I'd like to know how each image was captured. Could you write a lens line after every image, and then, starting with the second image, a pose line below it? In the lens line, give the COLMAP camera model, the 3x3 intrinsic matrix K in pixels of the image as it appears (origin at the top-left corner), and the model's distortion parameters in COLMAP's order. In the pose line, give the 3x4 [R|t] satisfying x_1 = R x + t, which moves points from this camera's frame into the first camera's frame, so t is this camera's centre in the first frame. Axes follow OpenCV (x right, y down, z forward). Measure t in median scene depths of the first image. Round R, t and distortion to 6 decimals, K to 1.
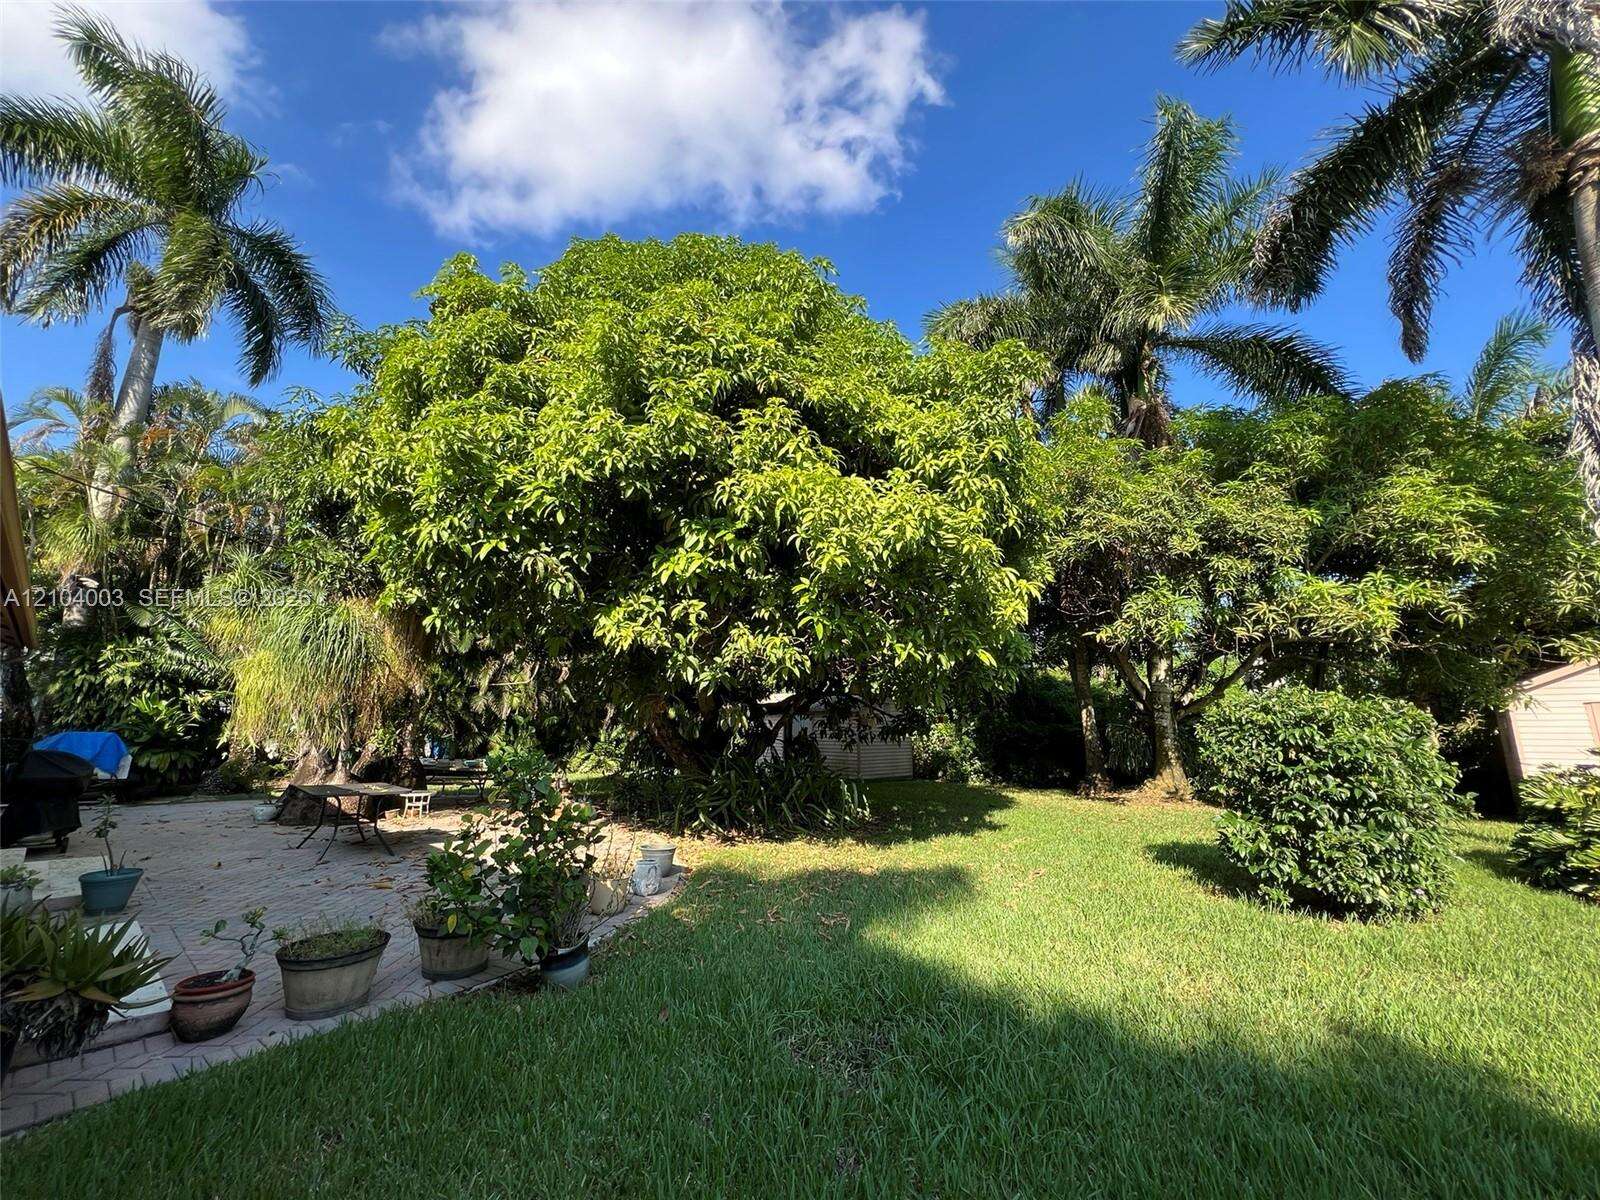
lens RADIAL K [[640.6, 0, 800.9], [0, 640.6, 598.4], [0, 0, 1]] dist [0.000399, -0.000250]
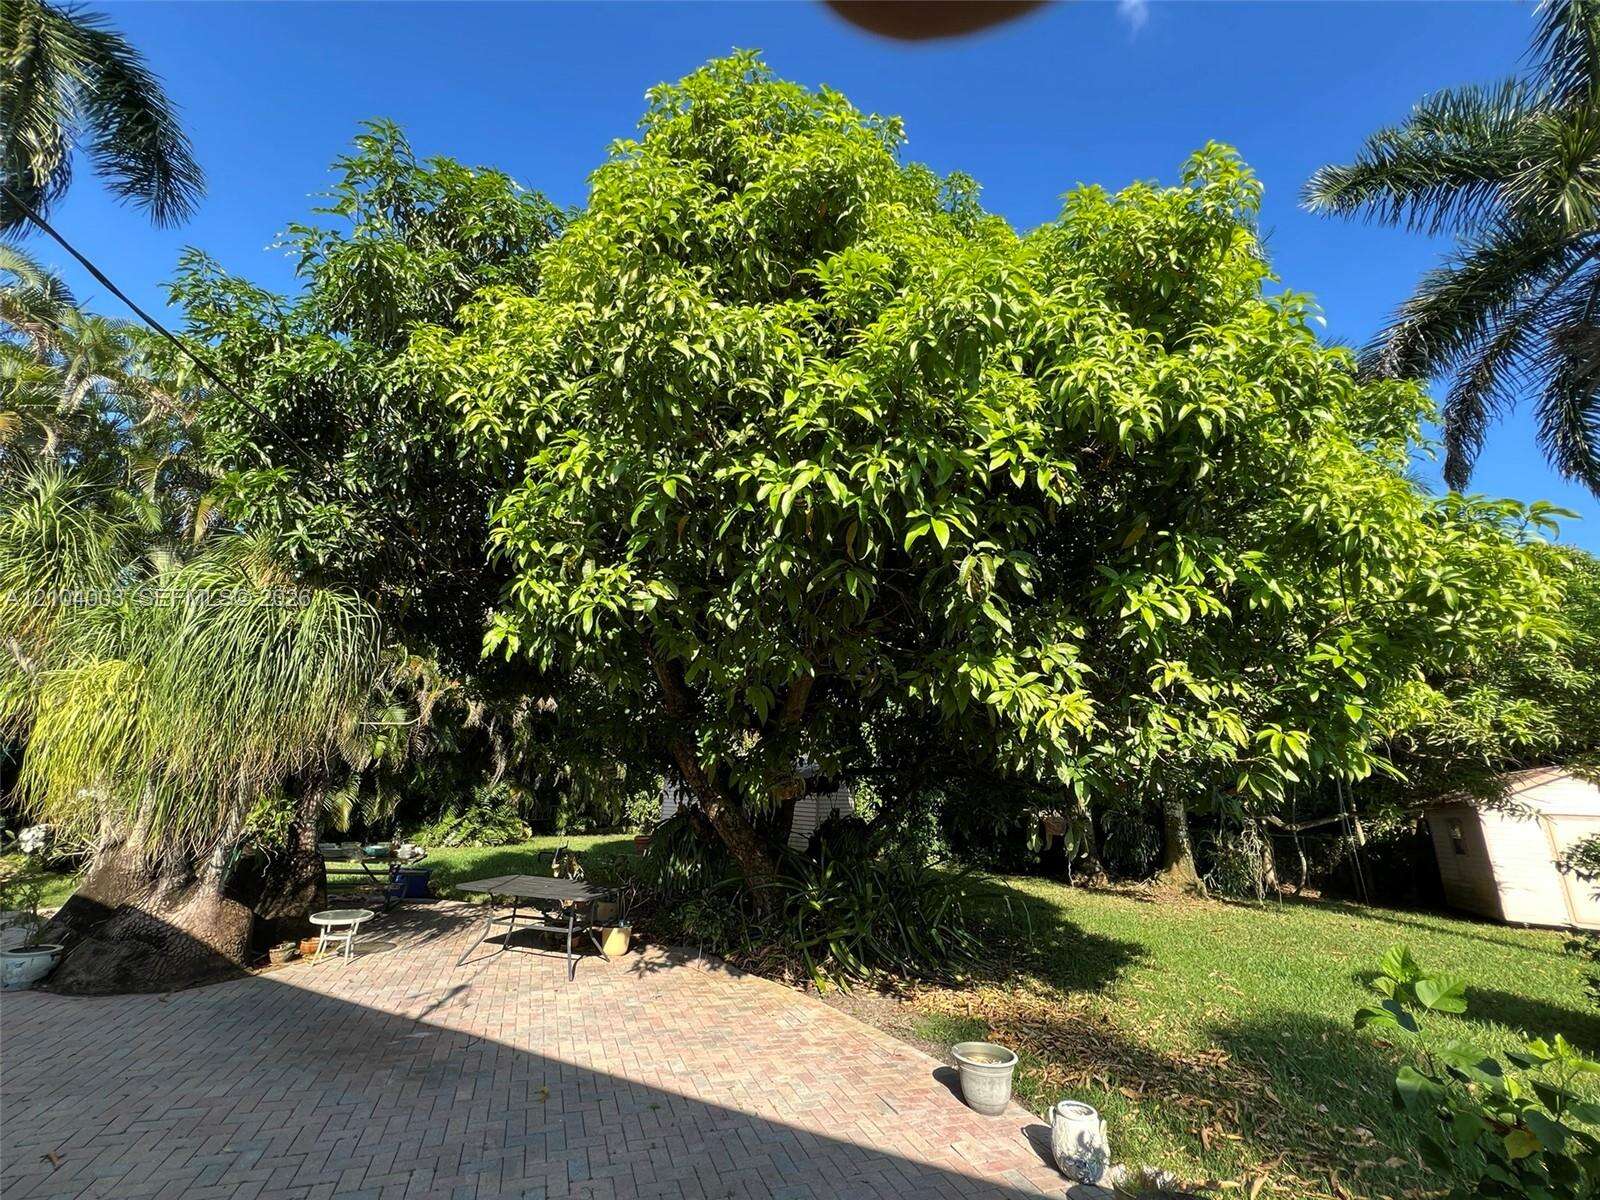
lens RADIAL K [[637.6, 0, 800.0], [0, 637.6, 600.0], [0, 0, 1]] dist [0.000054, 0.000064]
pose [[0.951333, 0.122655, 0.282703, -0.627665], [-0.100973, 0.990802, -0.090086, 0.033624], [-0.291153, 0.057156, 0.954968, 0.458881]]
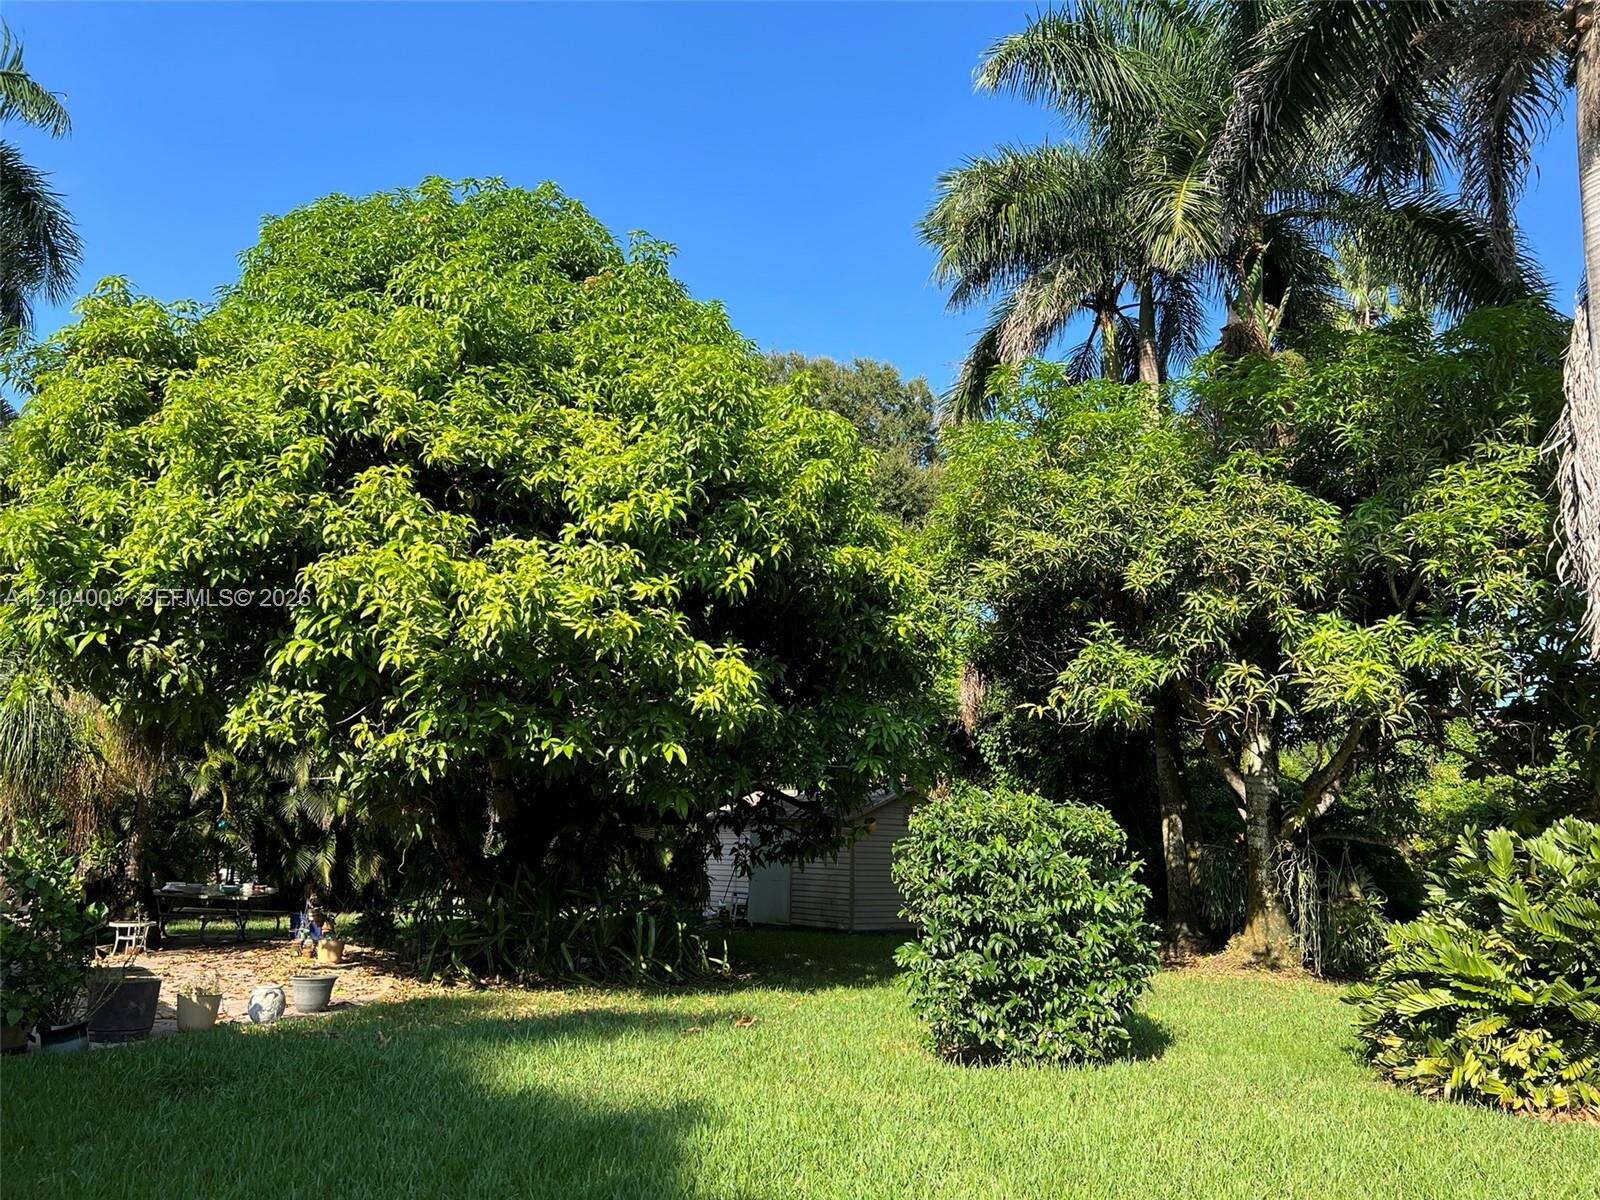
lens RADIAL K [[1199.7, 0, 798.6], [0, 1199.7, 608.9], [0, 0, 1]] dist [0.065456, -0.079584]
pose [[0.985878, -0.022856, -0.165896, 0.697934], [0.022903, 0.999736, -0.001632, -0.084158], [0.165889, -0.002191, 0.986142, -0.482698]]
